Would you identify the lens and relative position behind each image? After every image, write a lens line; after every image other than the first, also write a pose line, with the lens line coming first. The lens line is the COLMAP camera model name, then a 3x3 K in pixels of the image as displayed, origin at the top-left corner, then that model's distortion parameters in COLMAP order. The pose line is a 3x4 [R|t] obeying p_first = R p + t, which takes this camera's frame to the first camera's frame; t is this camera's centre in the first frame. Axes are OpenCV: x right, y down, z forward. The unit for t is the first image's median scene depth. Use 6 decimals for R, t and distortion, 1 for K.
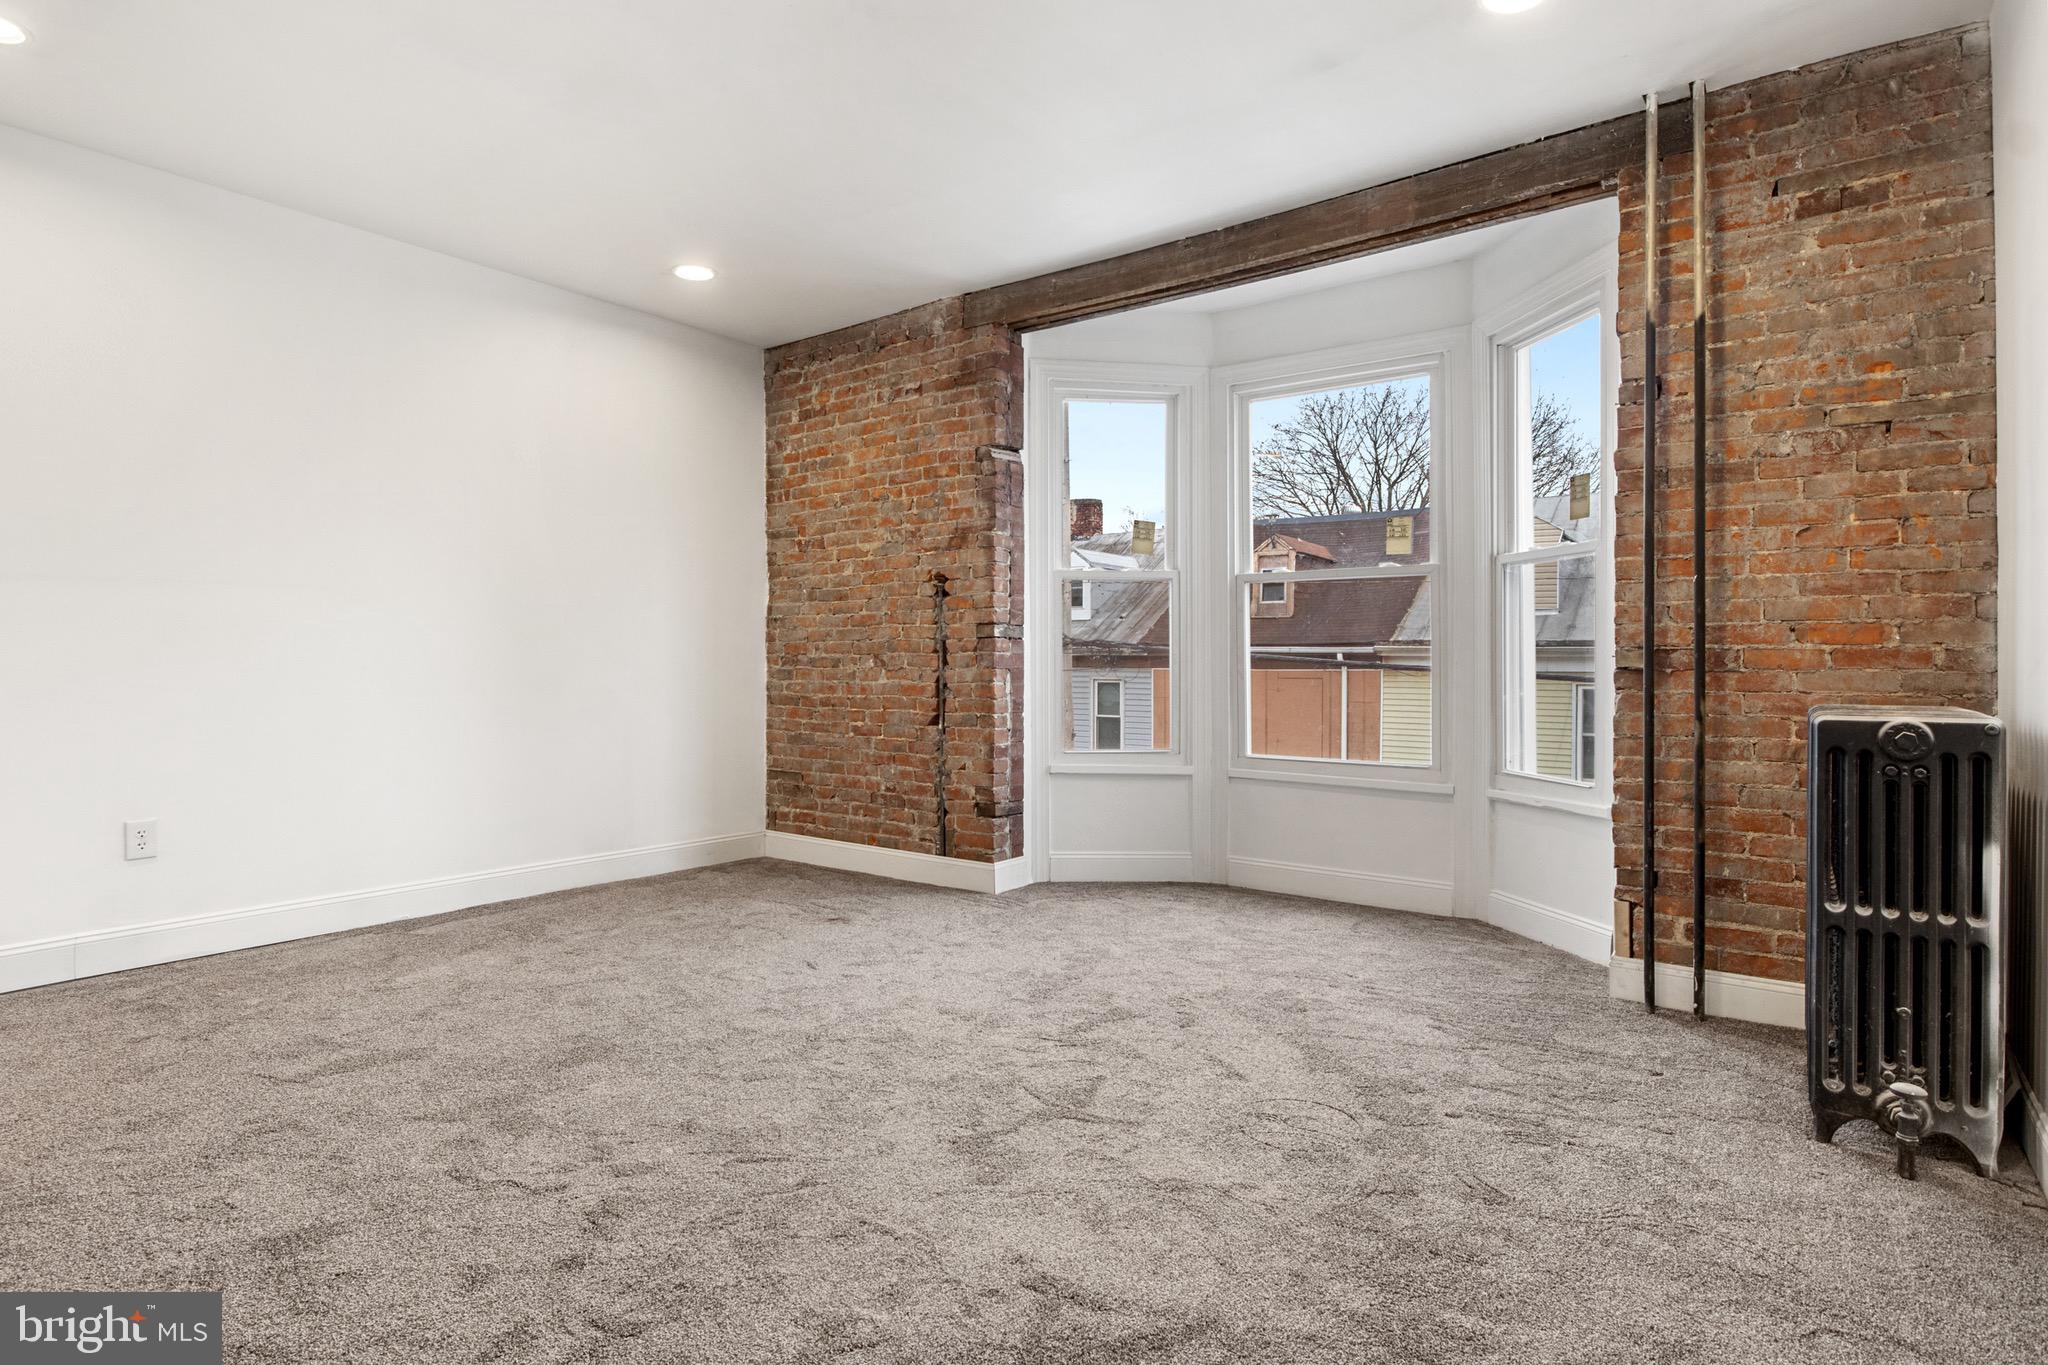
lens RADIAL K [[1066.7, 0, 1019.4], [0, 1066.7, 663.3], [0, 0, 1]] dist [-0.003940, -0.000177]
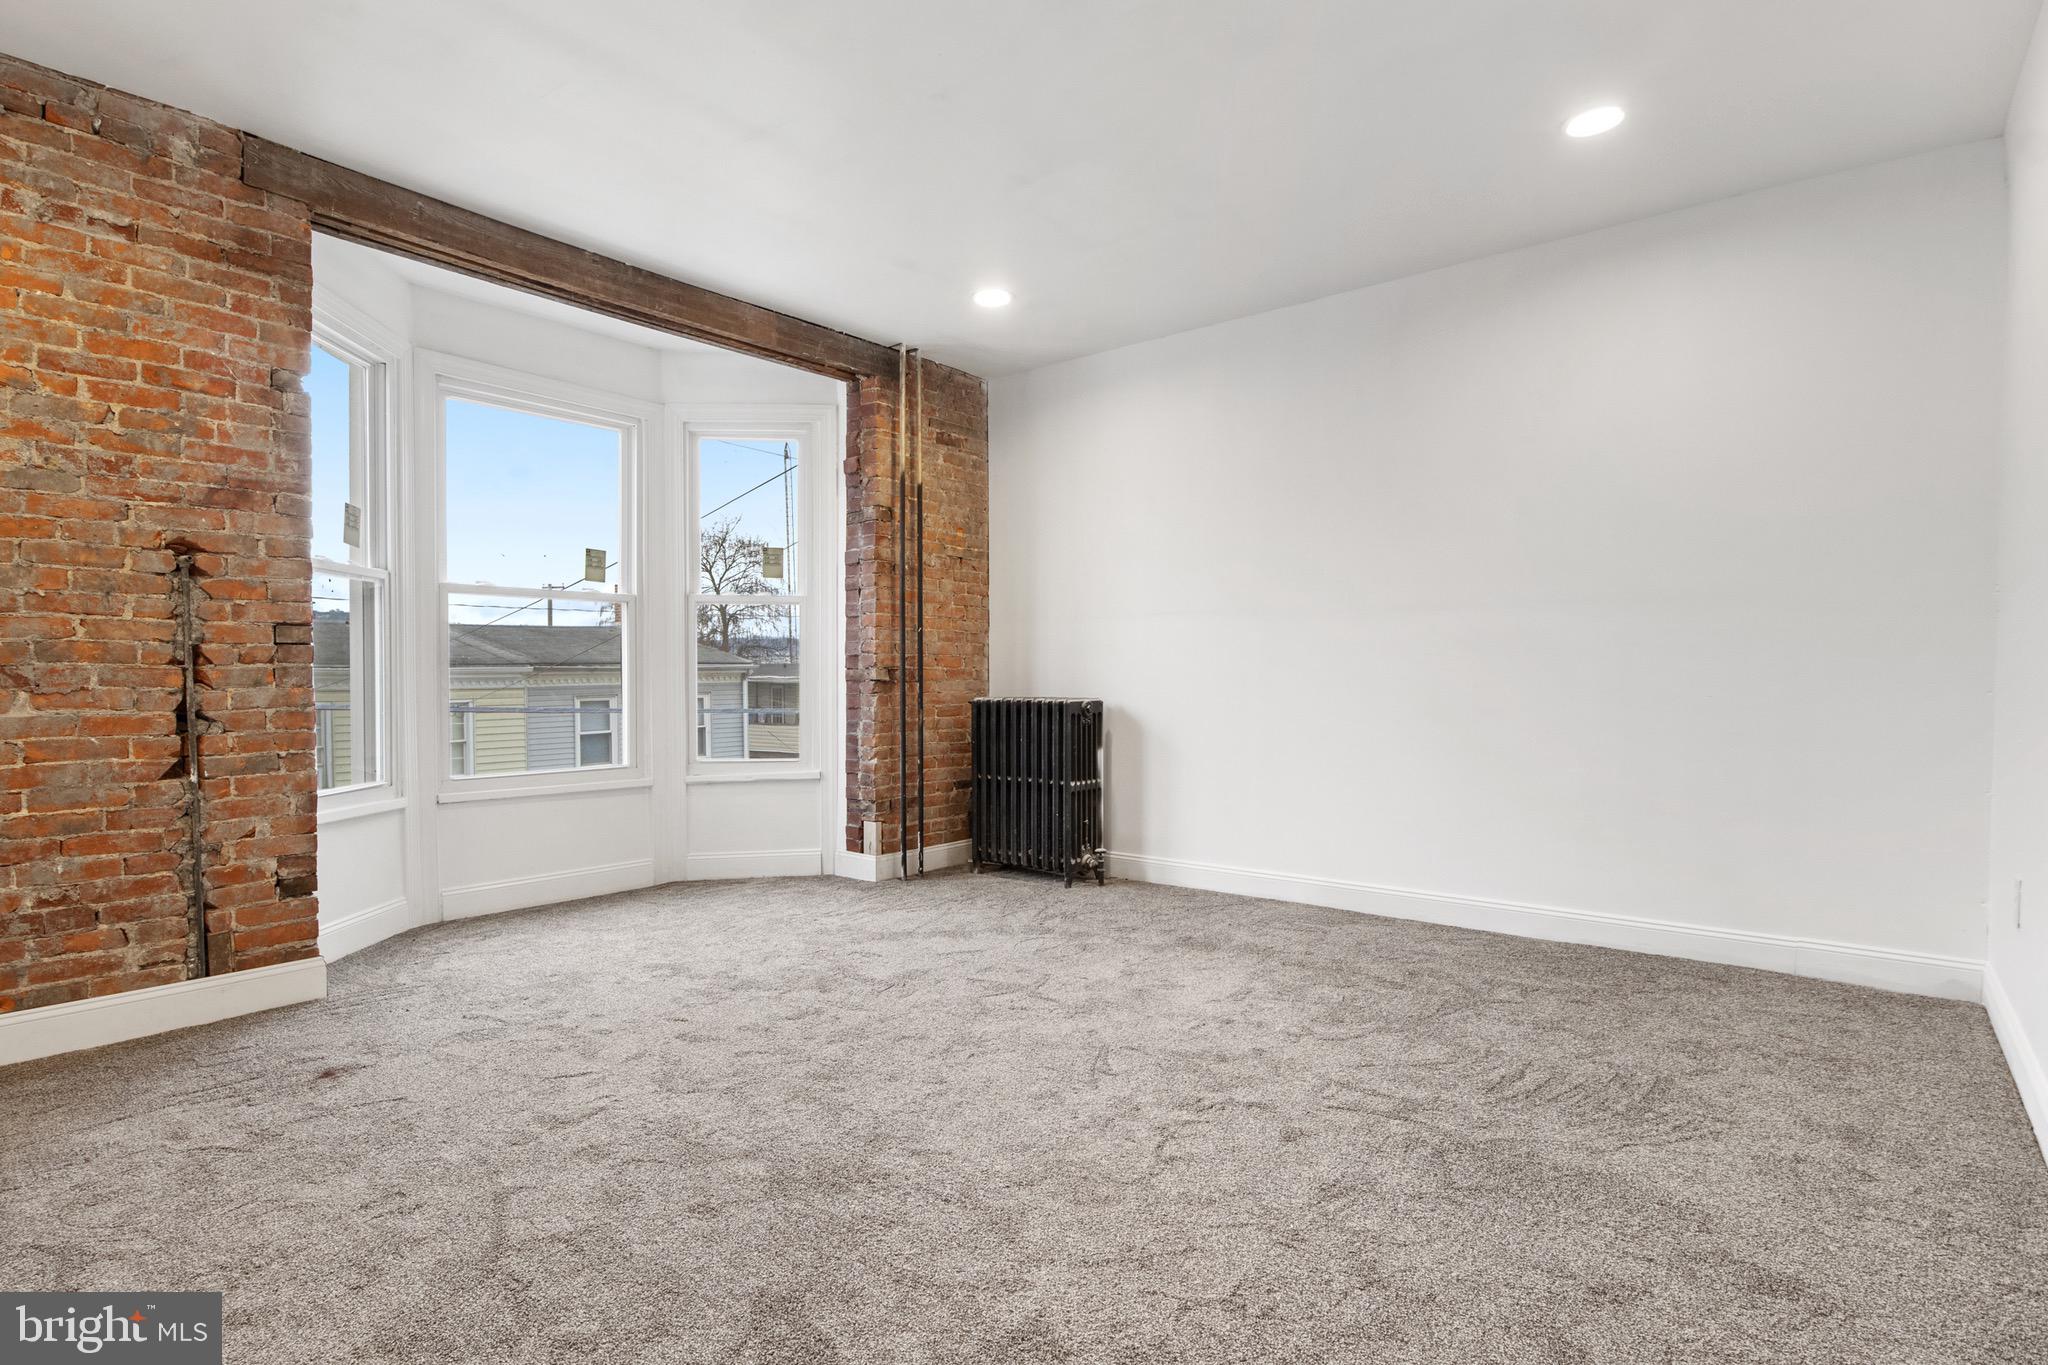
lens RADIAL K [[1020.4, 0, 1014.2], [0, 1020.4, 692.6], [0, 0, 1]] dist [-0.004004, -0.000742]
pose [[0.046093, -0.016054, 0.998808, -0.671590], [0.004088, 0.999866, 0.015882, -0.000376], [-0.998929, 0.003351, 0.046153, 0.482191]]
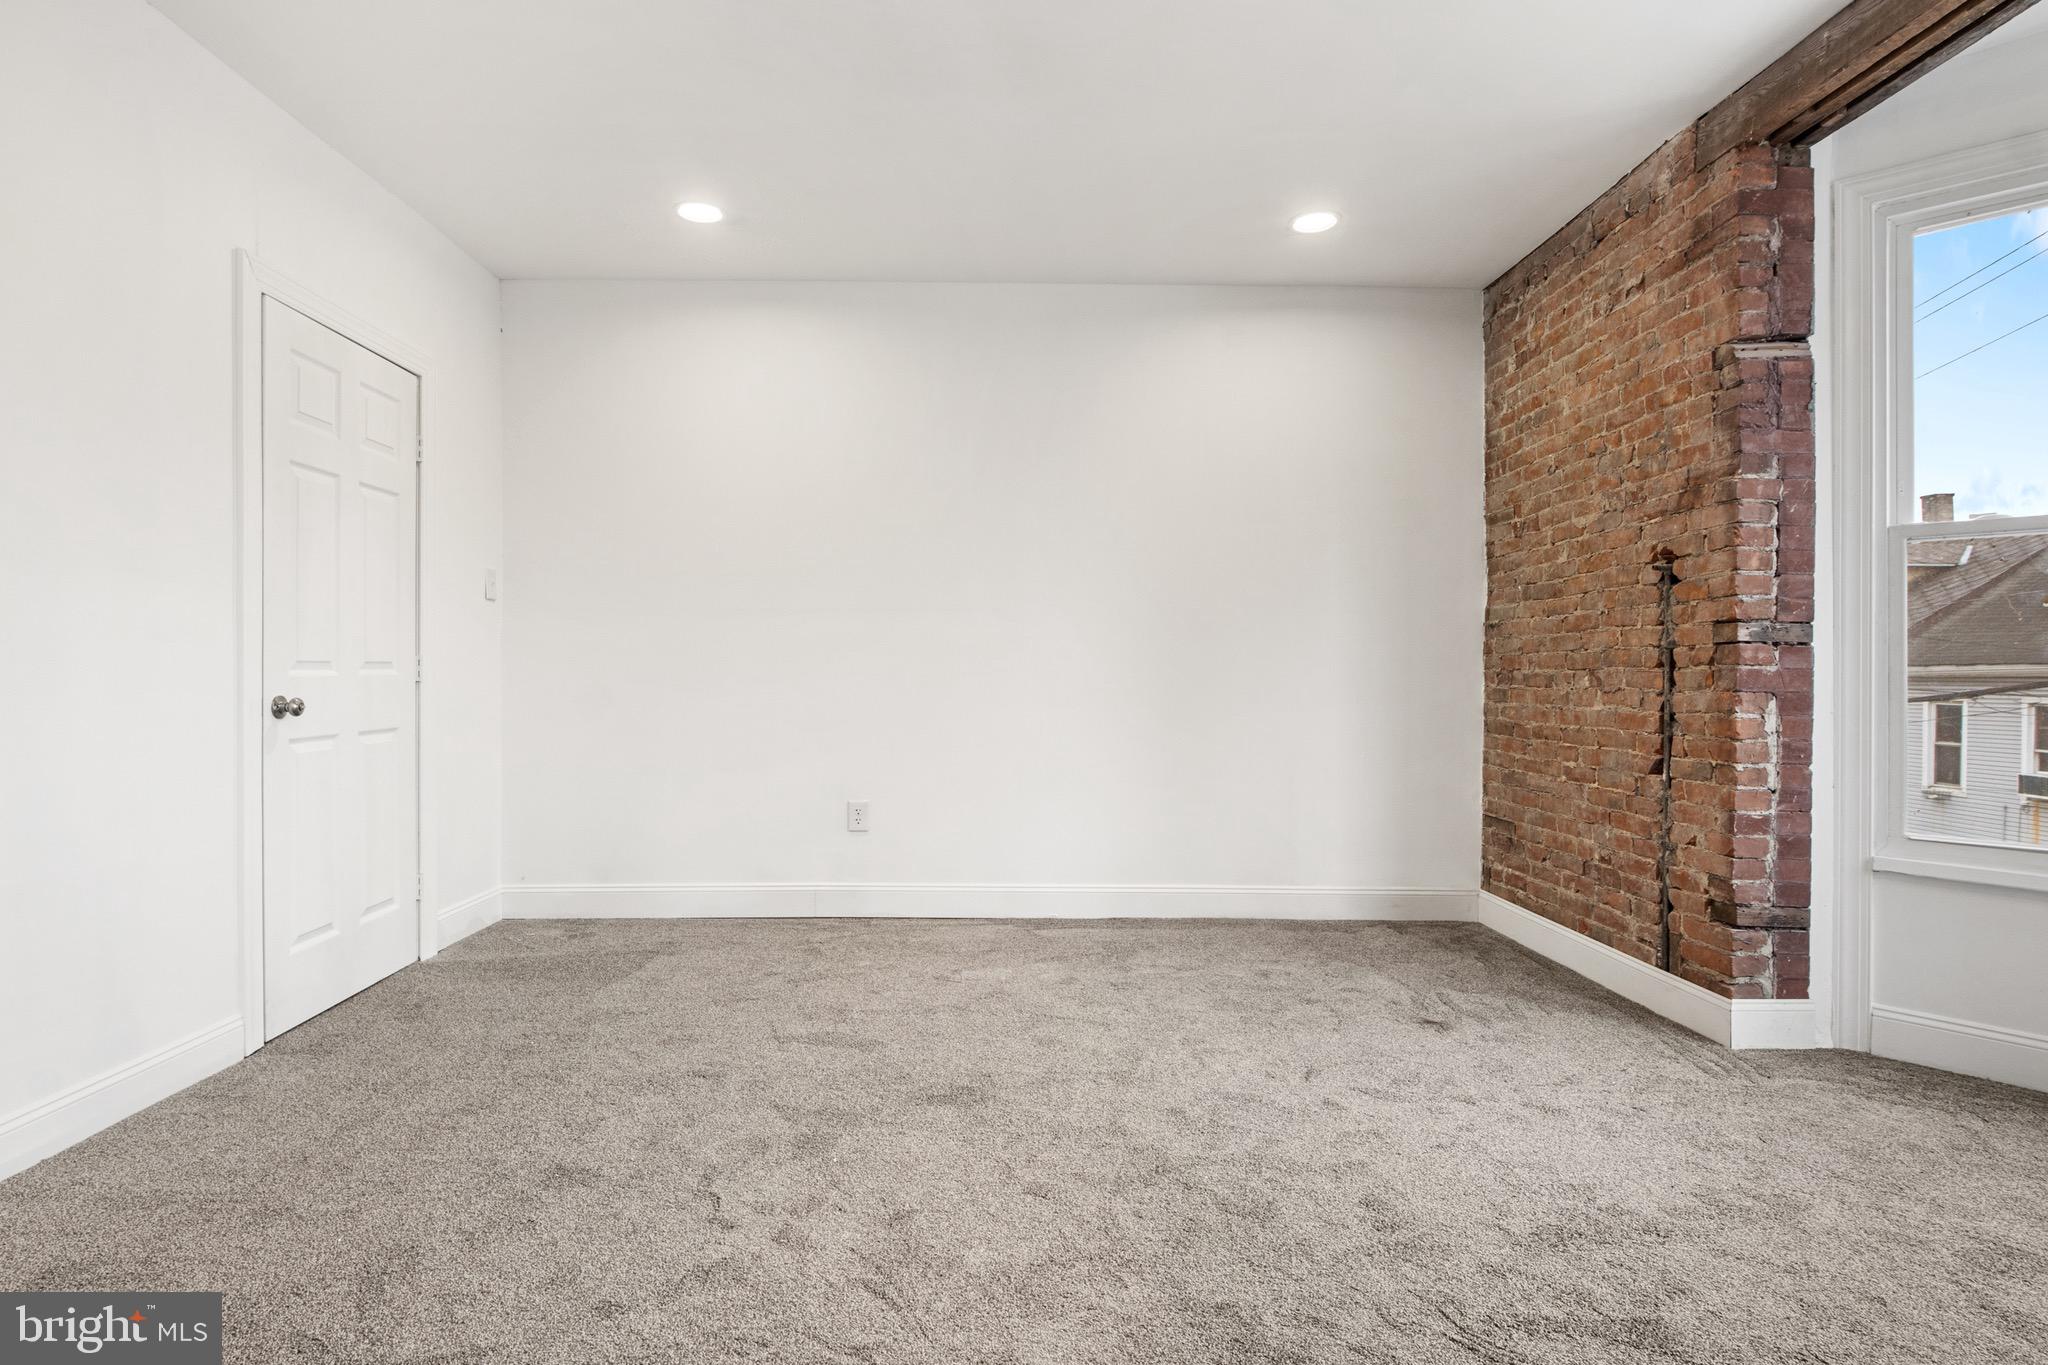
lens RADIAL K [[1066.4, 0, 1010.5], [0, 1066.4, 677.1], [0, 0, 1]] dist [-0.005699, -0.000134]
pose [[0.610702, 0.005110, -0.791844, 0.207356], [-0.007109, 0.999974, 0.000970, -0.001385], [0.791829, 0.005037, 0.610722, 0.267013]]
